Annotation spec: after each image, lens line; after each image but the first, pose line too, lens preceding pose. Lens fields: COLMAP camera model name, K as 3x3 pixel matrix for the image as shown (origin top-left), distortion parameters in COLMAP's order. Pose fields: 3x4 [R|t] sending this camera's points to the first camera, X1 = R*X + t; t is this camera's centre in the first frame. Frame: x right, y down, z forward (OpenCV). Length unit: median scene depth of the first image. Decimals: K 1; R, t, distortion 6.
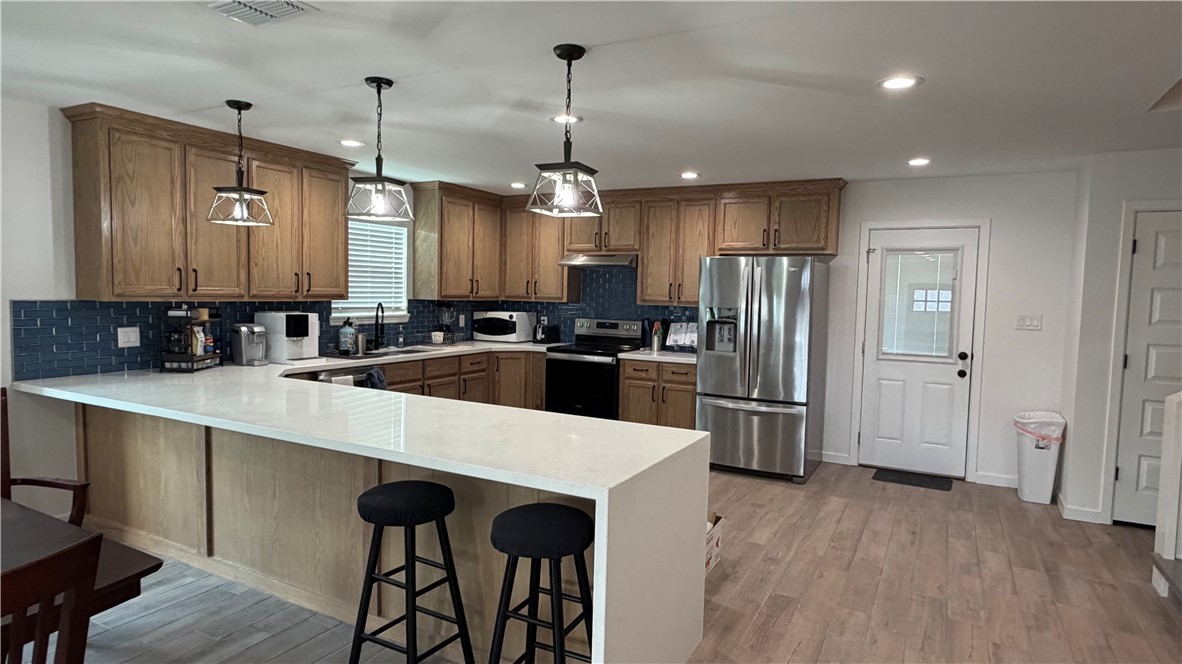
lens RADIAL K [[669.5, 0, 589.8], [0, 669.5, 337.1], [0, 0, 1]] dist [0.002880, 0.000569]
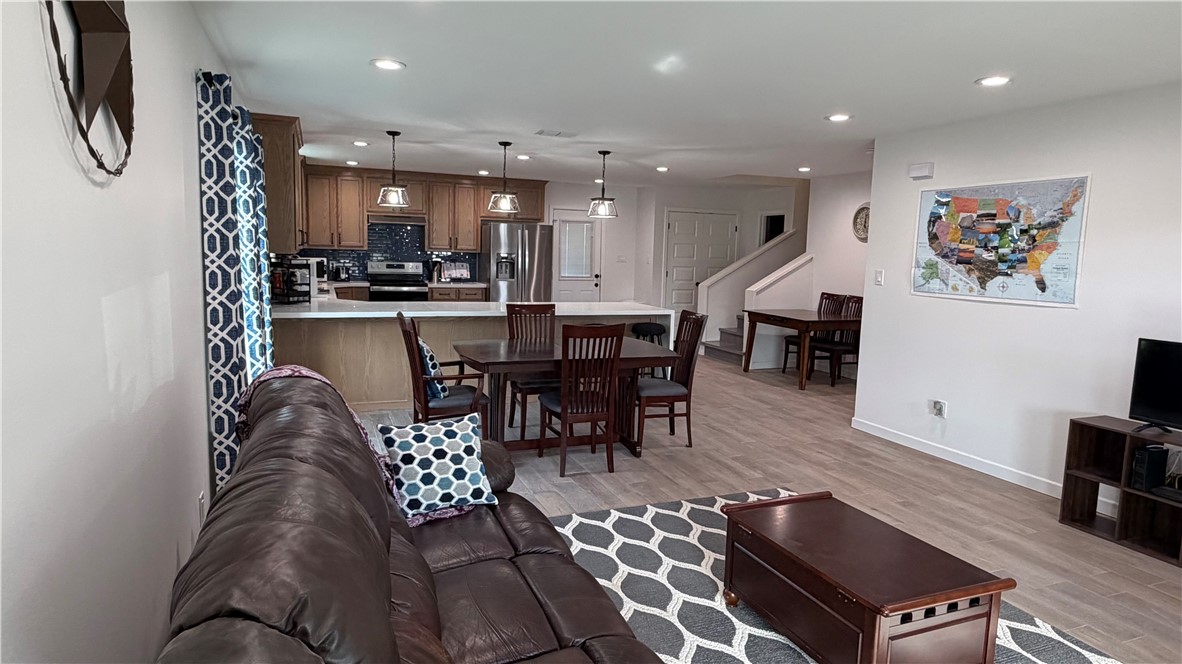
lens RADIAL K [[693.9, 0, 584.8], [0, 693.9, 327.2], [0, 0, 1]] dist [-0.004043, -0.000016]
pose [[0.644042, -0.090595, 0.759607, -0.896196], [0.037818, 0.995519, 0.086668, -0.001192], [-0.764055, -0.027091, 0.644582, -0.266533]]
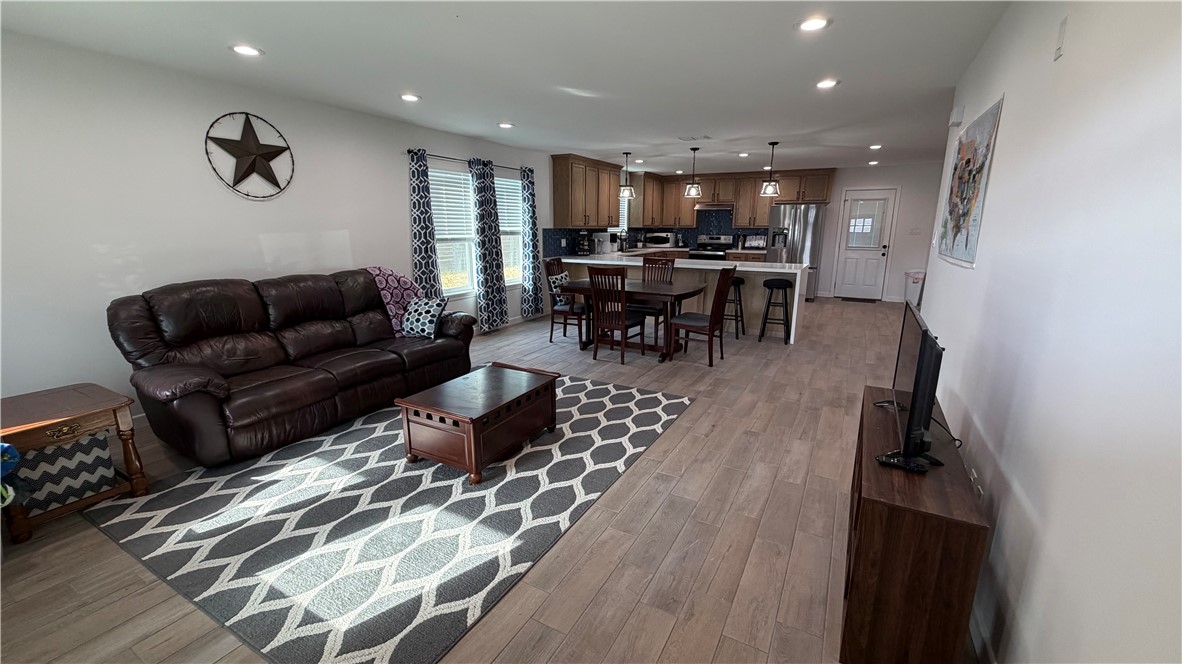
lens RADIAL K [[473.0, 0, 588.0], [0, 473.0, 331.5], [0, 0, 1]] dist [0.003459, 0.000065]
pose [[0.999519, -0.013784, -0.027782, -0.364755], [0.017837, 0.988315, 0.151378, 0.043631], [0.025371, -0.151801, 0.988085, -0.588268]]
